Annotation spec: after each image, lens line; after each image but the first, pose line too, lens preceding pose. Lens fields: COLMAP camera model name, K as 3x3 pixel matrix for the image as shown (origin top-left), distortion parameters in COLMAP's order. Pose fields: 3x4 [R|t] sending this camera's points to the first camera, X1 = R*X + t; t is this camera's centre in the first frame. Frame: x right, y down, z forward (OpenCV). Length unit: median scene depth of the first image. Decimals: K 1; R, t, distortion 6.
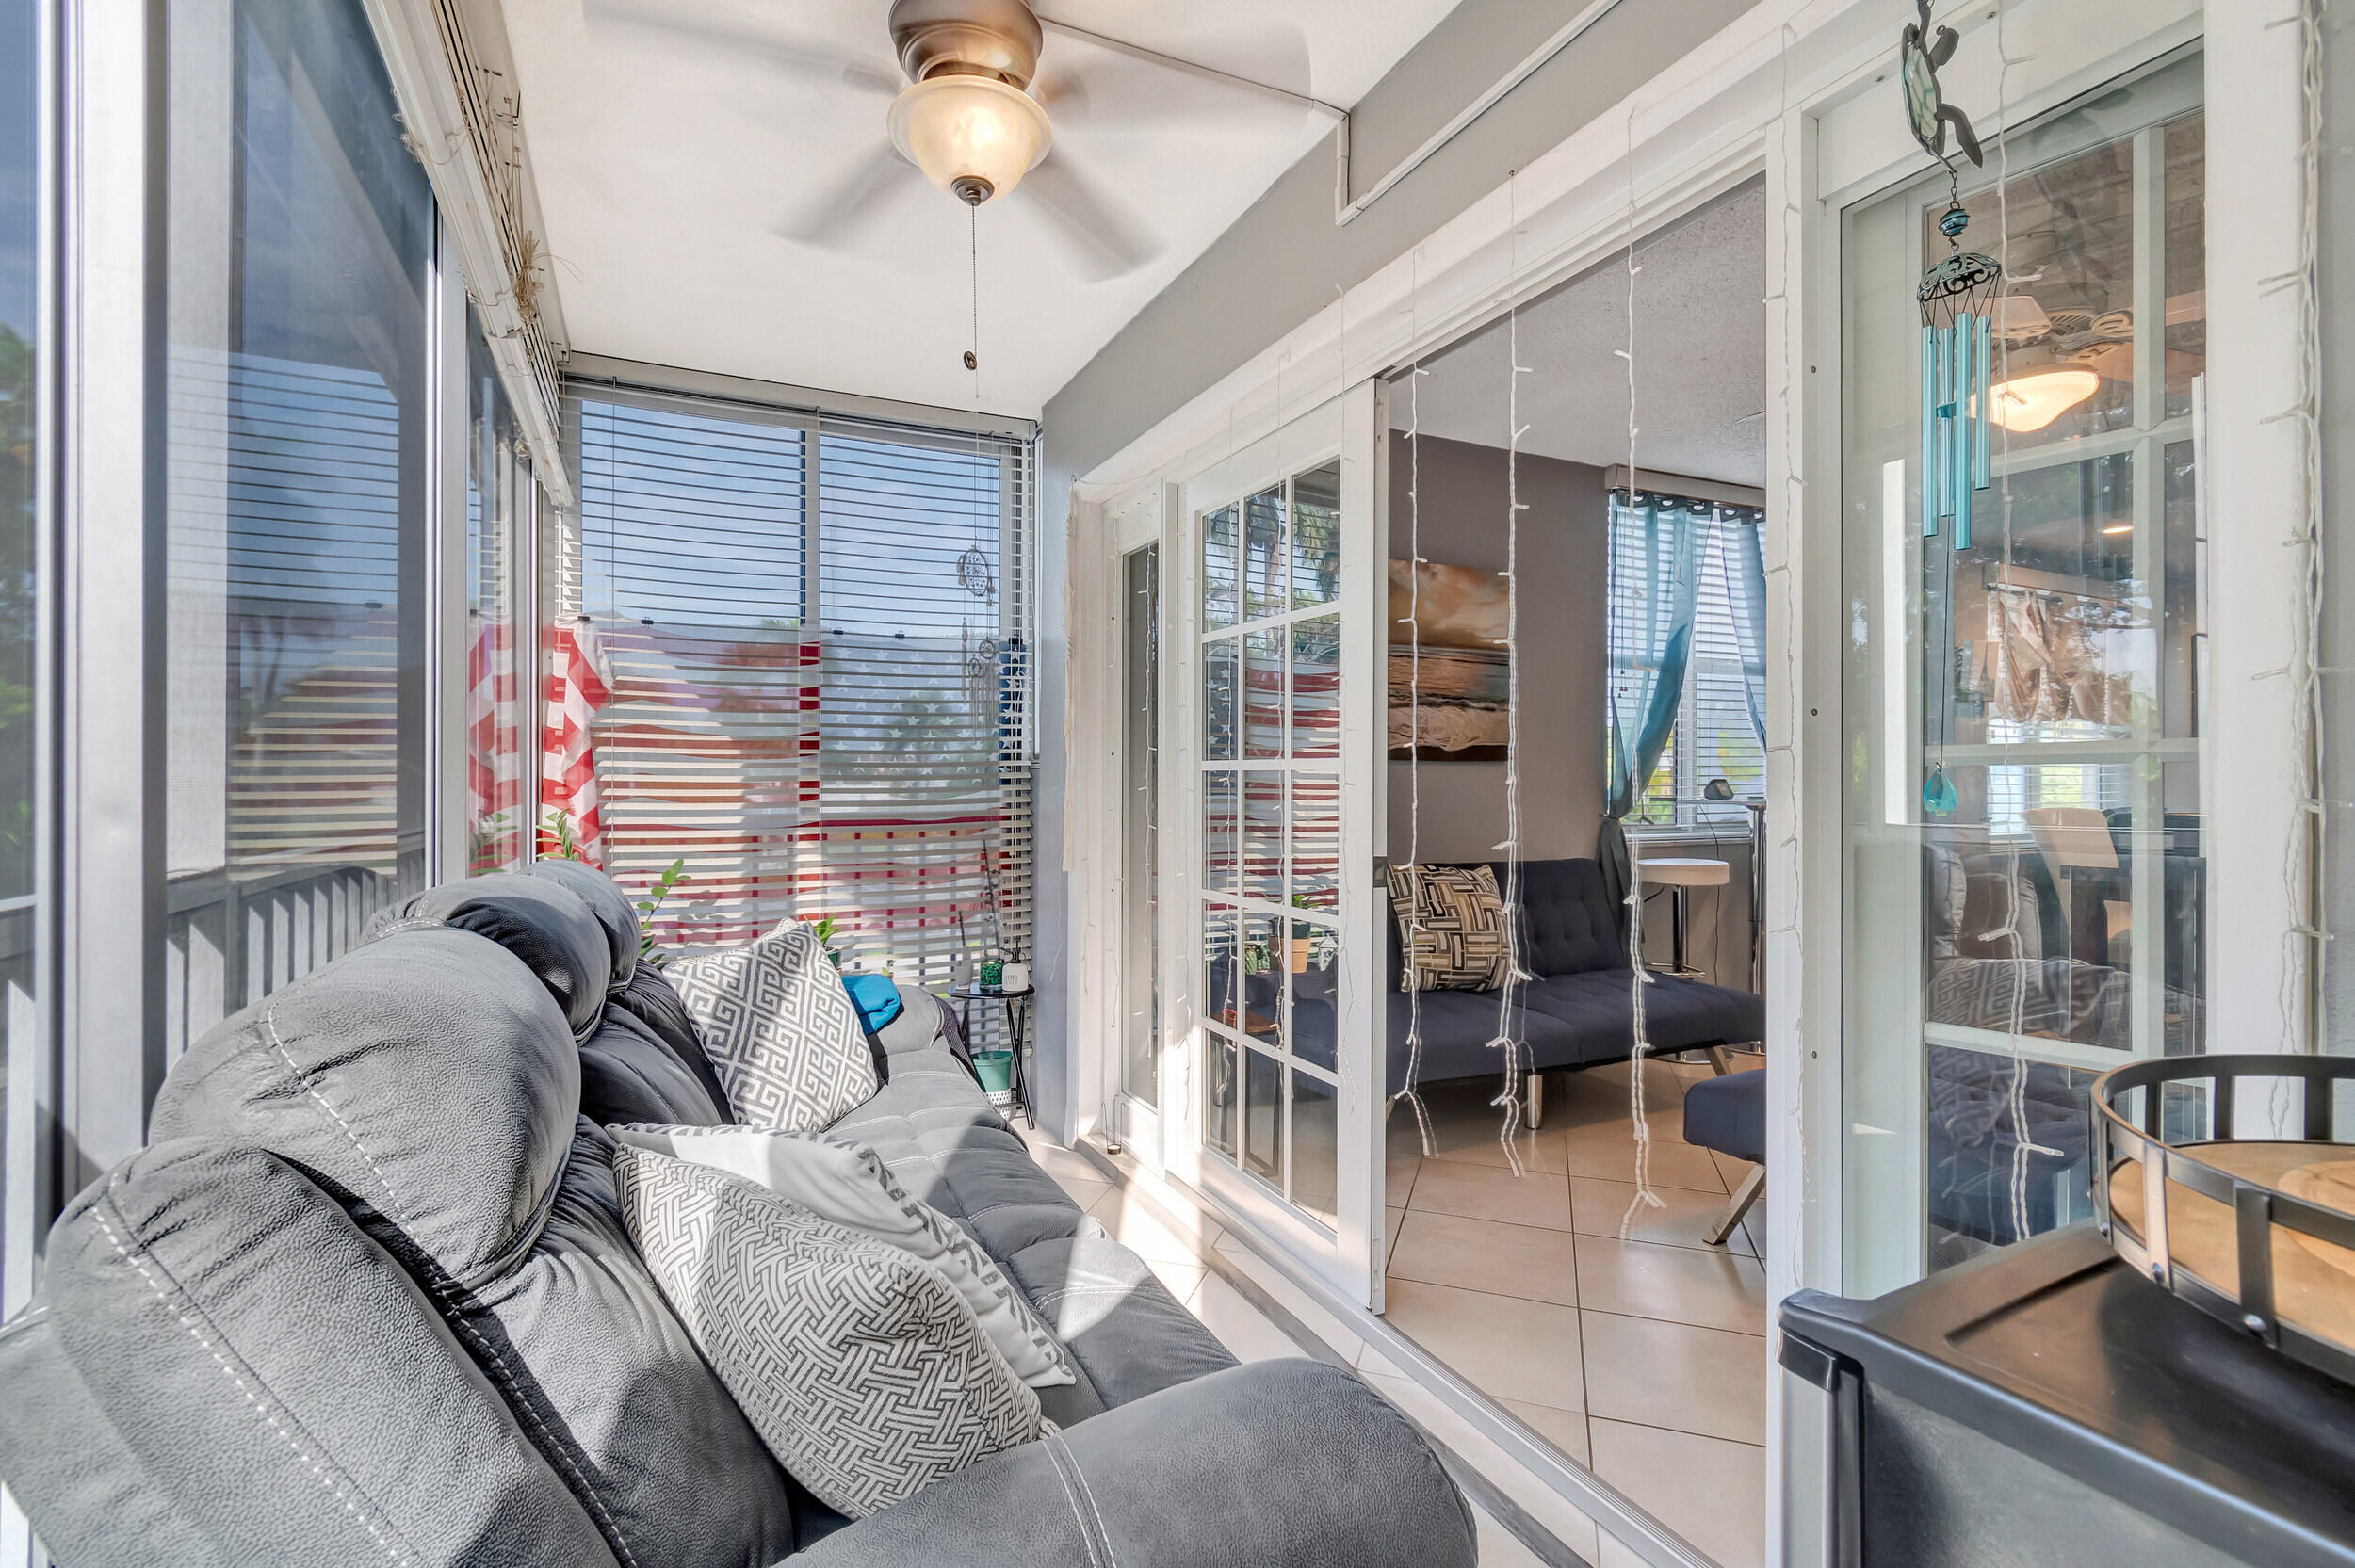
lens RADIAL K [[1083.0, 0, 1161.7], [0, 1083.0, 782.2], [0, 0, 1]] dist [0.001715, 0.000039]
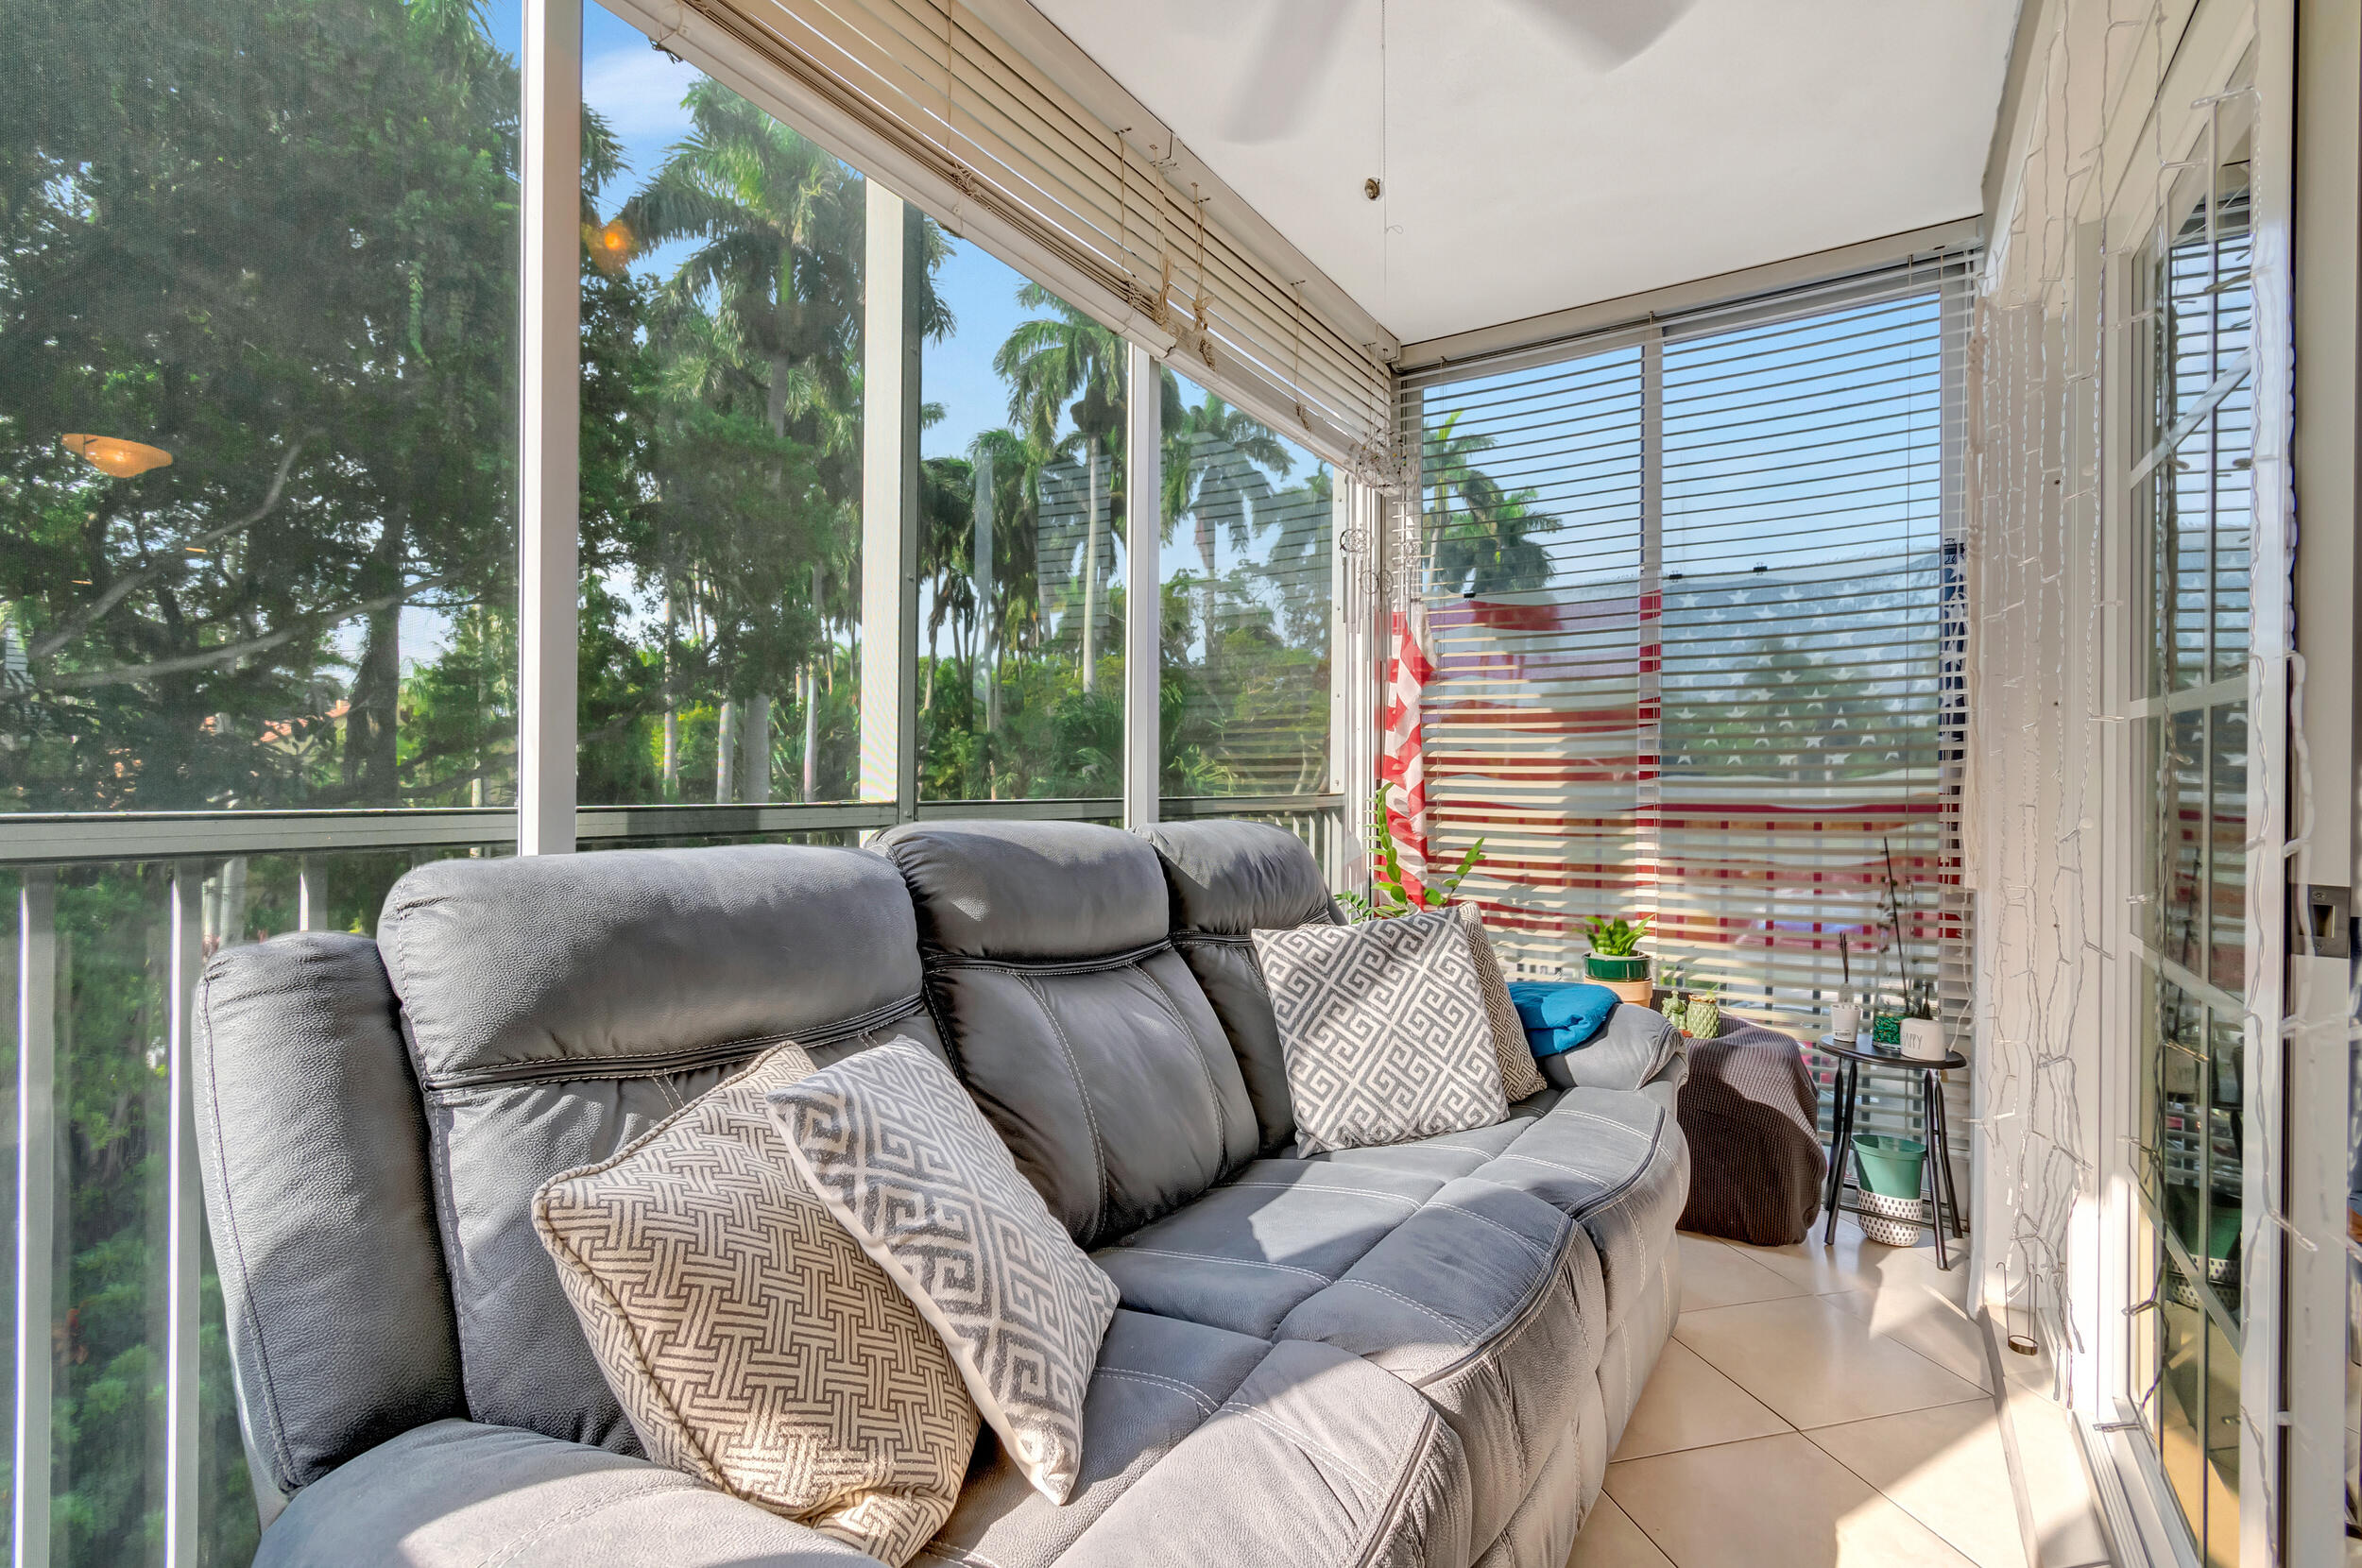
lens RADIAL K [[1086.2, 0, 1165.1], [0, 1086.2, 782.2], [0, 0, 1]] dist [0.001715, 0.000039]
pose [[0.512192, 0.006607, -0.858846, 0.235603], [-0.006577, 0.999971, 0.003771, 0.020120], [0.858846, 0.003717, 0.512220, 0.263924]]
